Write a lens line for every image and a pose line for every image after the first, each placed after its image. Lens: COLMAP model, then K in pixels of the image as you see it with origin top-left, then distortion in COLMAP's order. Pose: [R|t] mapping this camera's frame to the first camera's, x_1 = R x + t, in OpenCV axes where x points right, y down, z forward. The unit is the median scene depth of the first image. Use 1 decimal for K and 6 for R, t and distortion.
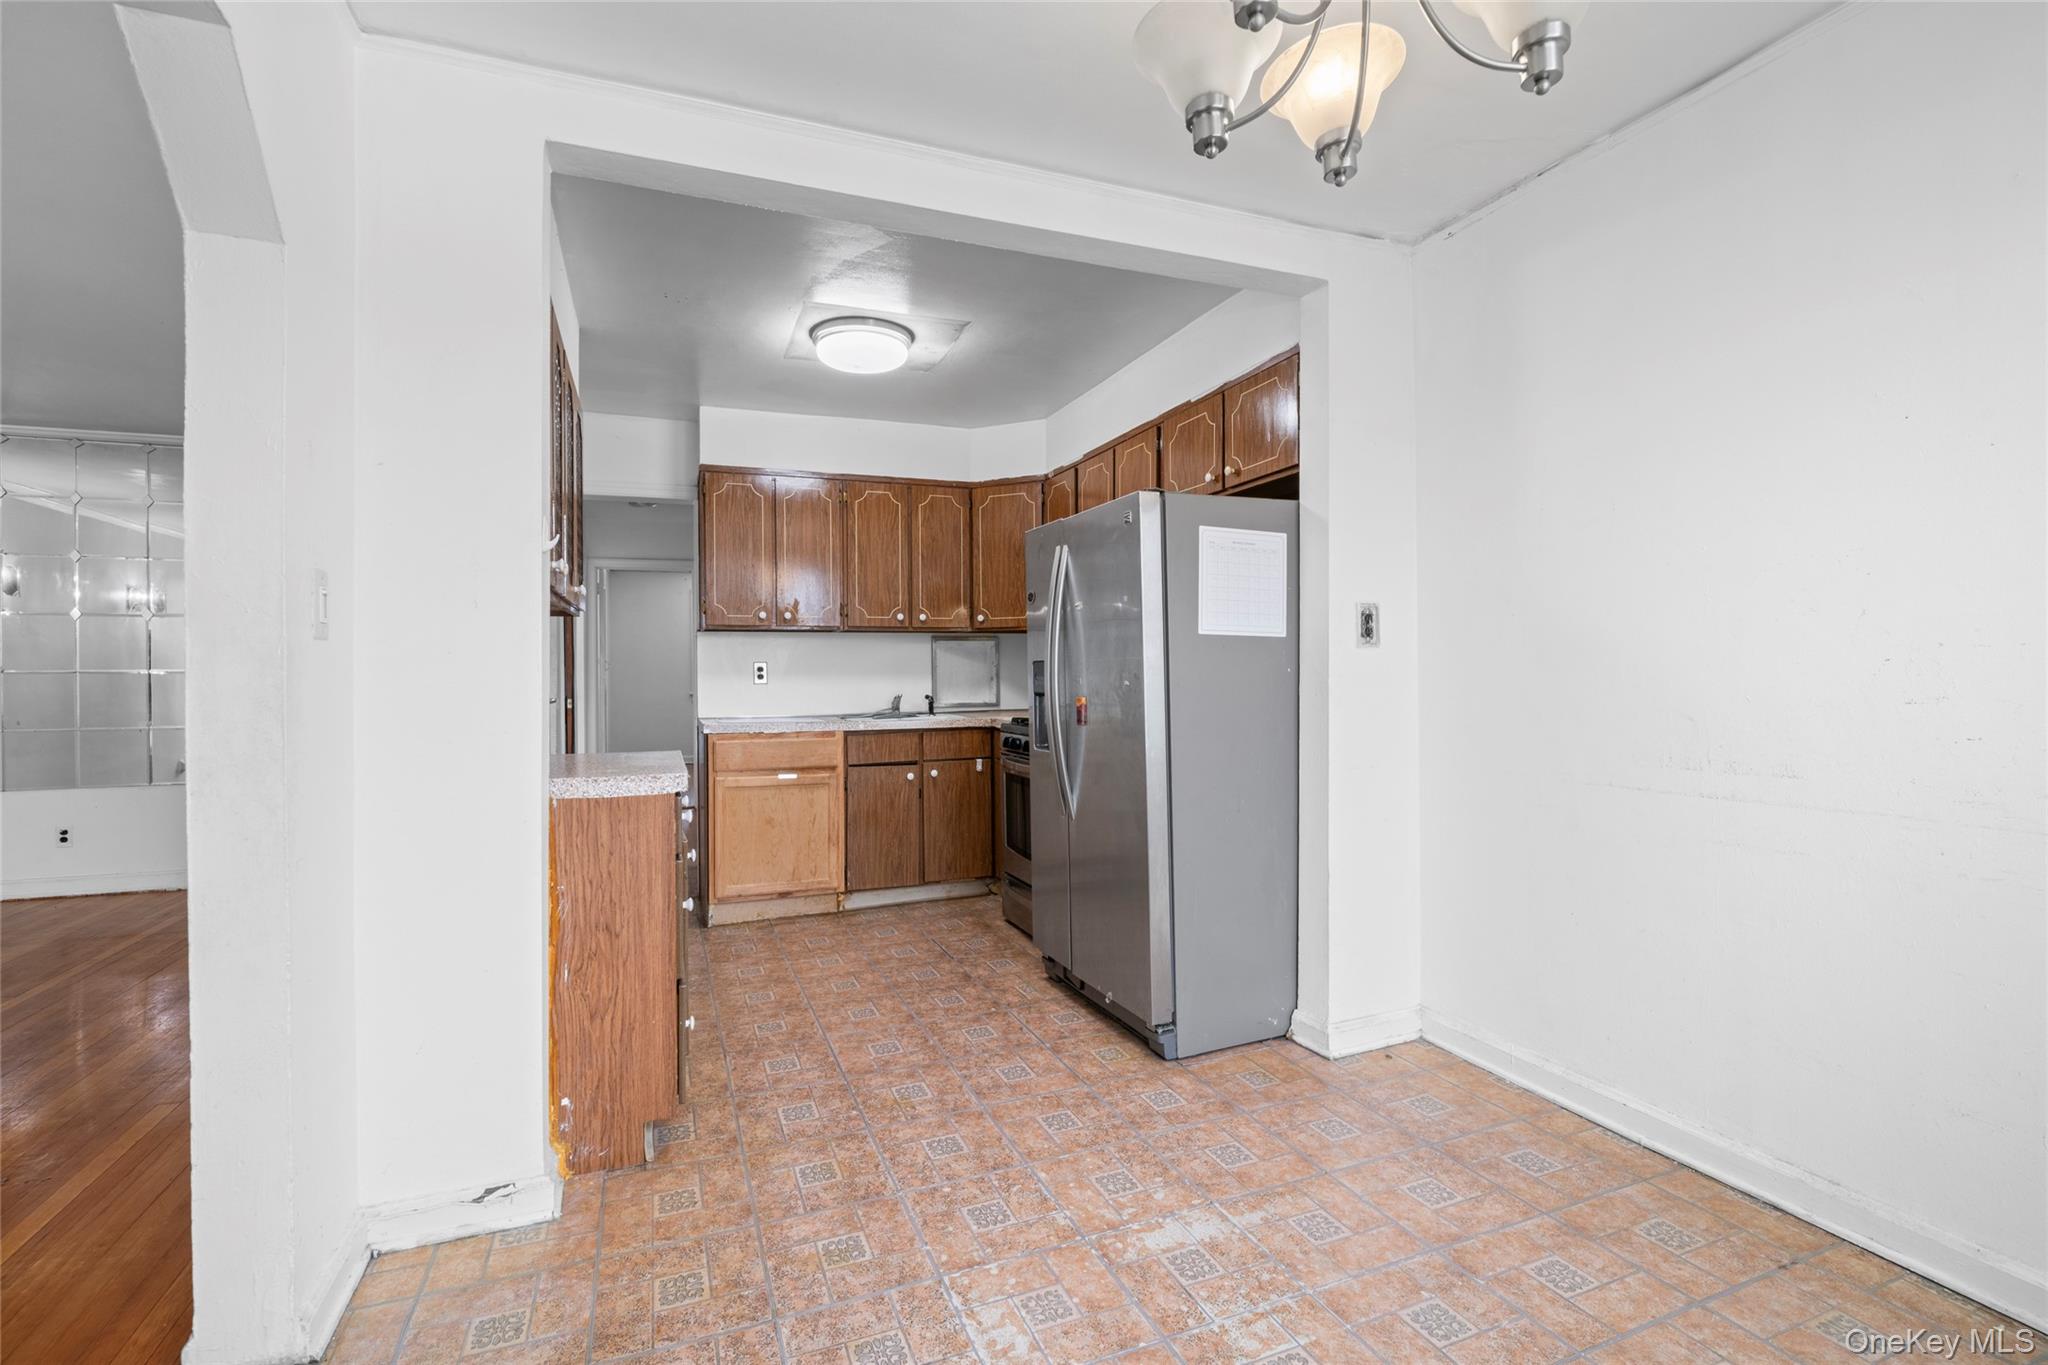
lens RADIAL K [[893.8, 0, 1013.7], [0, 893.8, 682.4], [0, 0, 1]] dist [-0.012001, 0.000024]
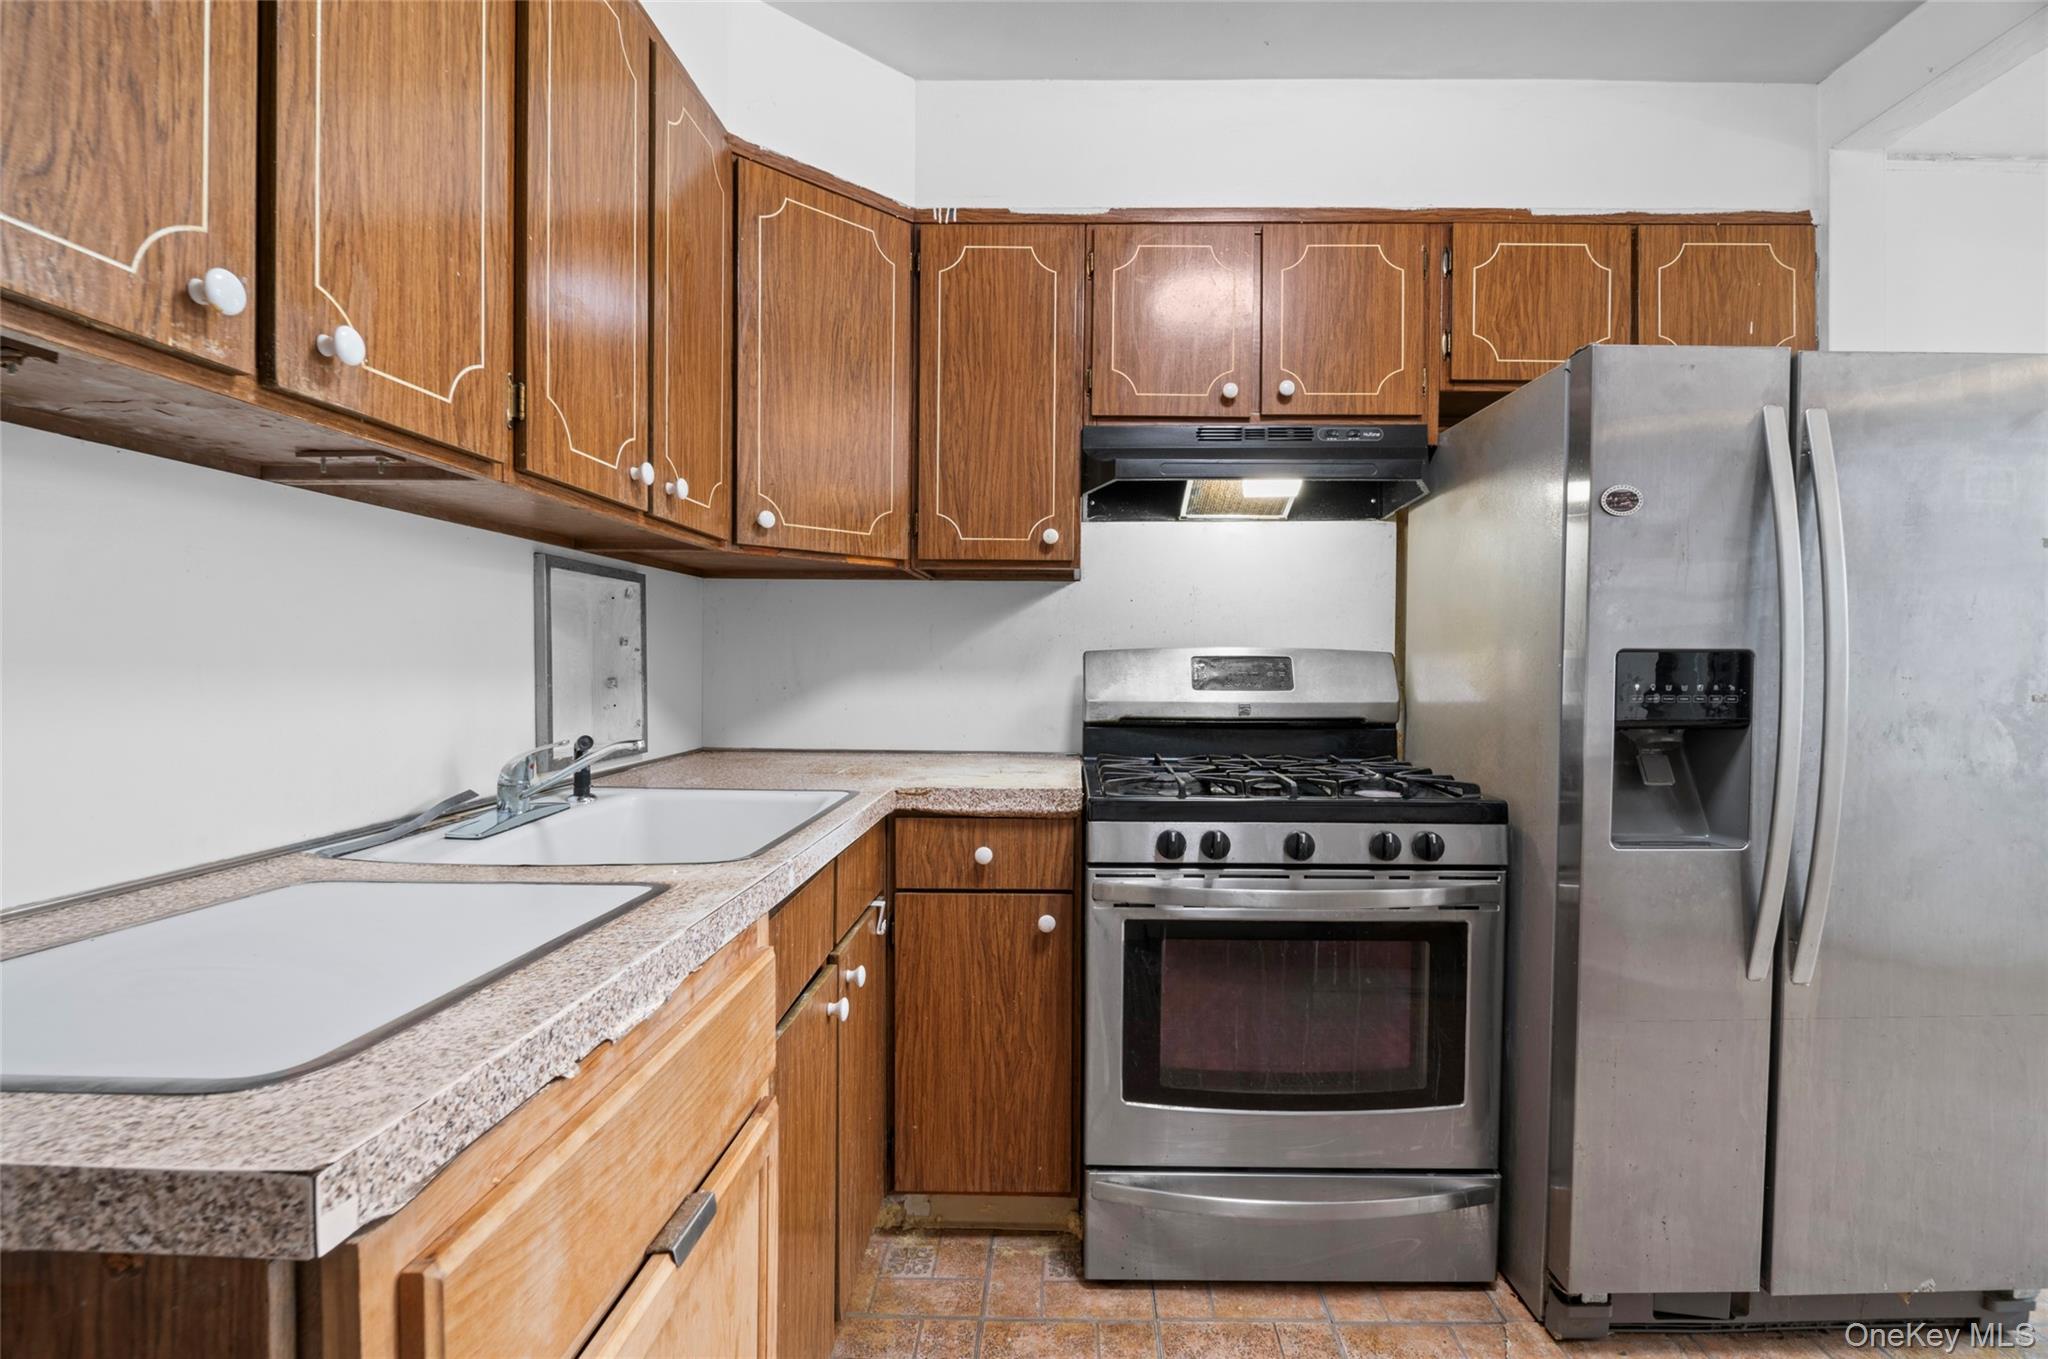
lens RADIAL K [[949.9, 0, 1026.6], [0, 949.9, 682.1], [0, 0, 1]] dist [-0.003755, -0.000428]
pose [[0.385519, -0.009540, 0.922650, -0.384188], [0.000485, 0.999949, 0.010137, -0.009321], [-0.922700, -0.003460, 0.385504, 0.805709]]
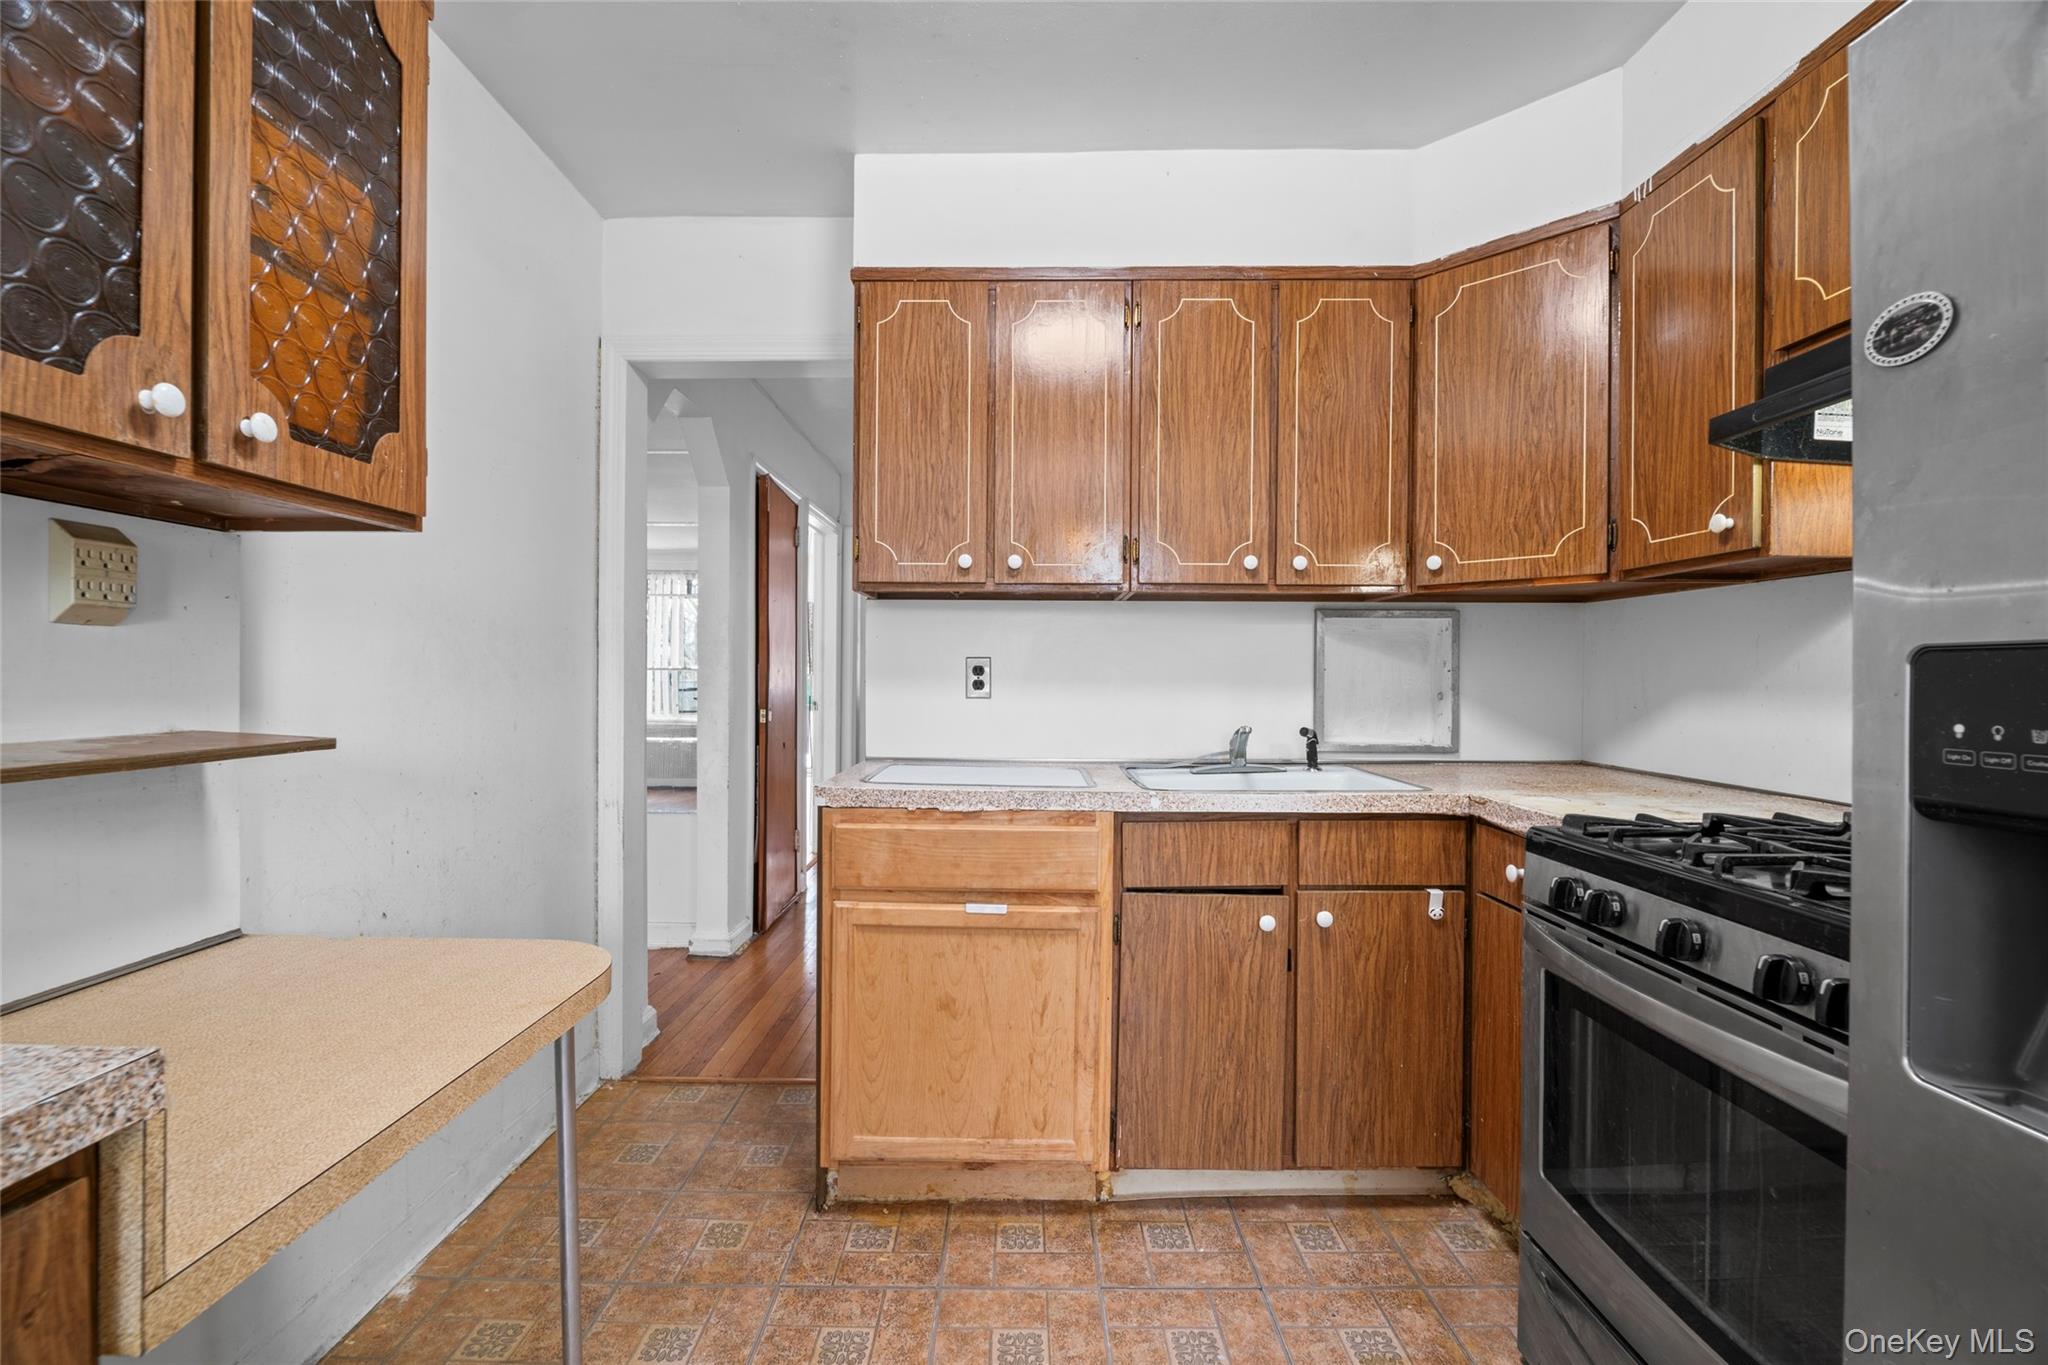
lens RADIAL K [[893.8, 0, 1013.7], [0, 893.8, 682.4], [0, 0, 1]] dist [-0.012001, 0.000024]
pose [[0.926159, 0.017337, -0.376735, -0.067517], [-0.018229, 0.999833, 0.001196, -0.009128], [0.376693, 0.005760, 0.926320, 0.544514]]
